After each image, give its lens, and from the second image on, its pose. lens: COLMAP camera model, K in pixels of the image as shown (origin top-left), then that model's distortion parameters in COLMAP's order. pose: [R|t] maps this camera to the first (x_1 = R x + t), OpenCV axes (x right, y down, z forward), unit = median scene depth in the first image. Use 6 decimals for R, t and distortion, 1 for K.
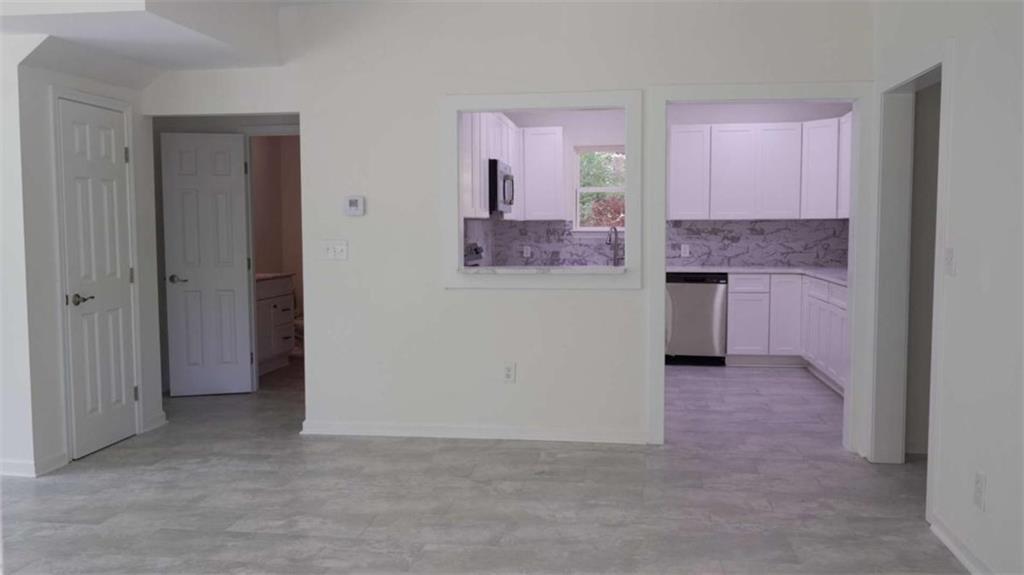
lens RADIAL K [[887.2, 0, 512.0], [0, 887.2, 287.5], [0, 0, 1]] dist [0.003084, -0.003664]
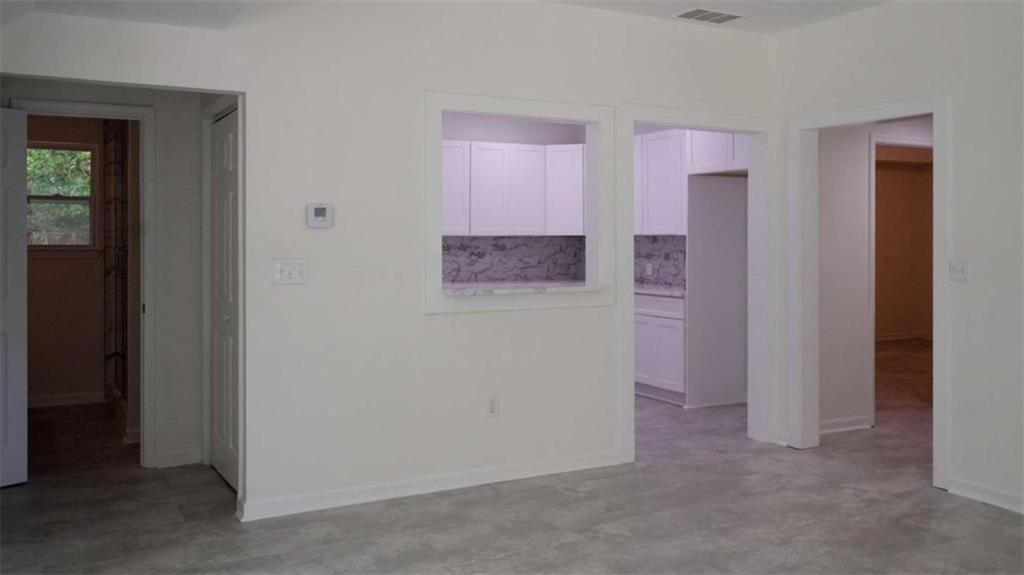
lens RADIAL K [[885.6, 0, 510.7], [0, 885.6, 238.0], [0, 0, 1]] dist [0.004510, 0.003311]
pose [[0.800190, 0.004432, 0.599730, -0.328863], [0.040114, 0.997338, -0.060893, -0.010800], [-0.598403, 0.072784, 0.797882, 0.171027]]
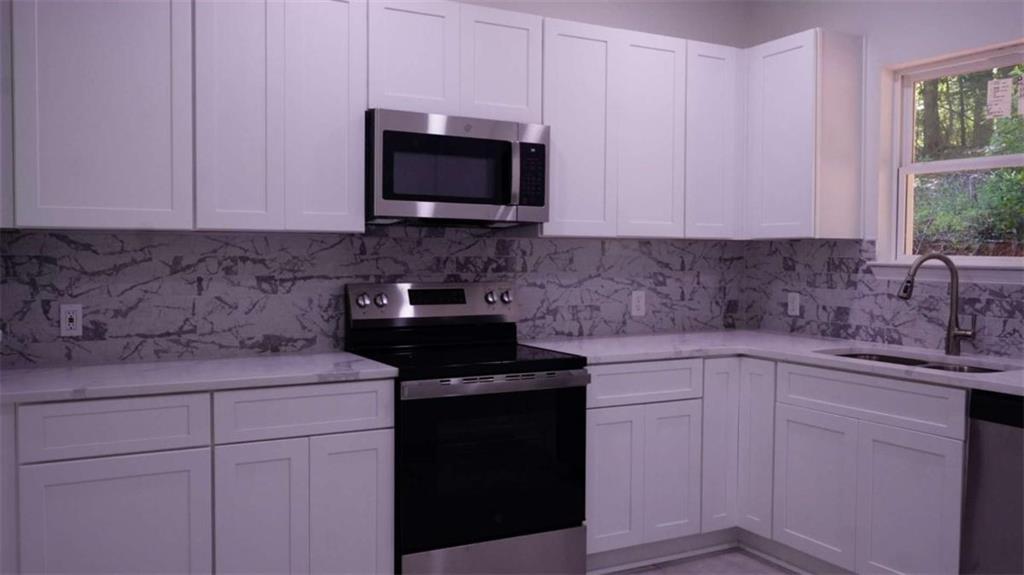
lens RADIAL K [[887.2, 0, 512.0], [0, 887.2, 287.5], [0, 0, 1]] dist [0.003084, -0.003664]
pose [[0.601979, 0.044160, -0.797290, 0.319239], [-0.062674, 0.998002, 0.007957, -0.045447], [0.796049, 0.045179, 0.603544, 0.608844]]
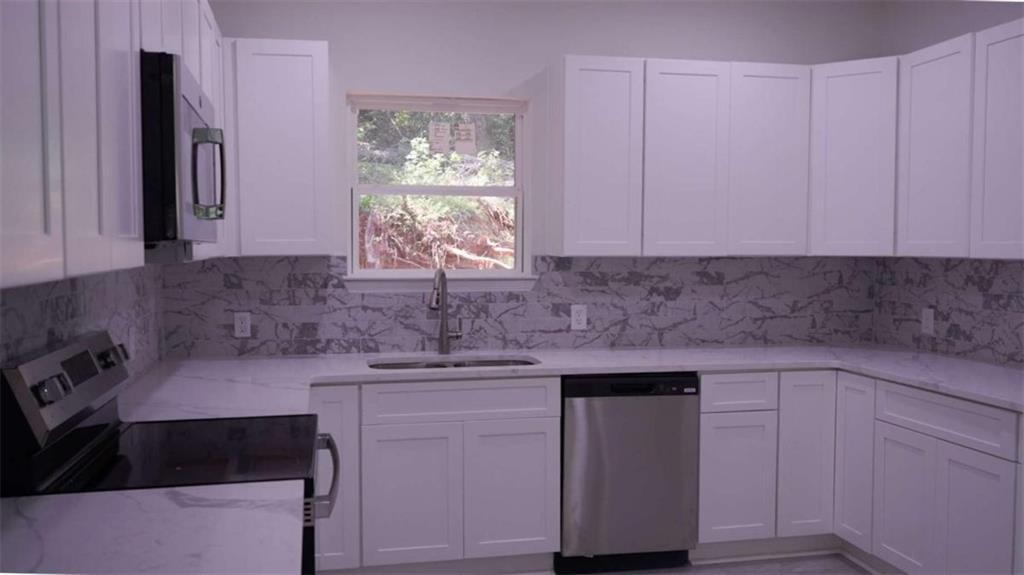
lens RADIAL K [[887.2, 0, 512.0], [0, 887.2, 287.5], [0, 0, 1]] dist [0.003084, -0.003664]
pose [[0.937311, -0.011831, 0.348293, -0.011665], [0.018658, 0.999694, -0.016253, -0.051336], [-0.347994, 0.021733, 0.937245, 0.555689]]
